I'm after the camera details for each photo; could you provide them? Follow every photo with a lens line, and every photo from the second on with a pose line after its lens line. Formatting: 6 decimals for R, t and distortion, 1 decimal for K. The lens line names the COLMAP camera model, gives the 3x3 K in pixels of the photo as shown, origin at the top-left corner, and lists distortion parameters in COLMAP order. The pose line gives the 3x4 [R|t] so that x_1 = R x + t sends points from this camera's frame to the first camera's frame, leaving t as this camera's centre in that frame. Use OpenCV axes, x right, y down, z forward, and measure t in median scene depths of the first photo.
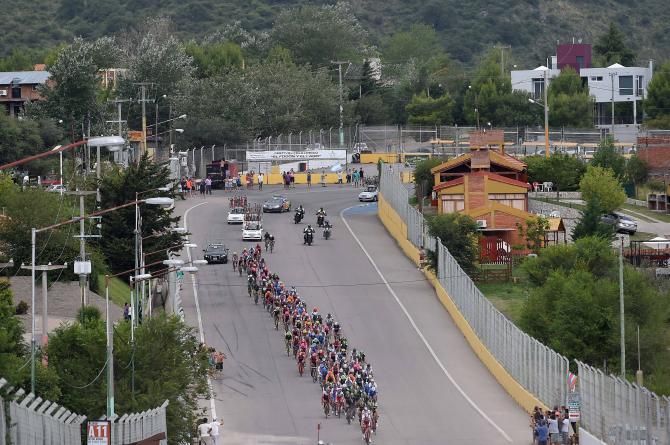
lens RADIAL K [[2679.2, 0, 332.1], [0, 2679.2, 224.4], [0, 0, 1]] dist [-0.123348, 0.000000]
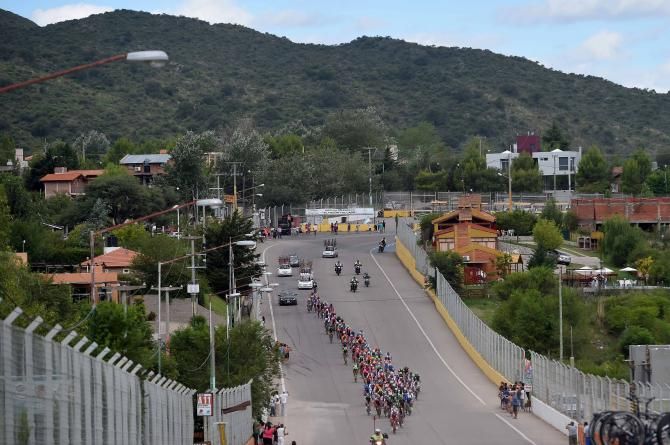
lens RADIAL K [[2679.2, 0, 335.9], [0, 2679.2, 221.5], [0, 0, 1]] dist [-0.123348, 0.000000]
pose [[0.999856, -0.001286, -0.016899, 0.009321], [0.000846, 0.999662, -0.025998, 0.017615], [0.016926, 0.025980, 0.999519, -0.463474]]
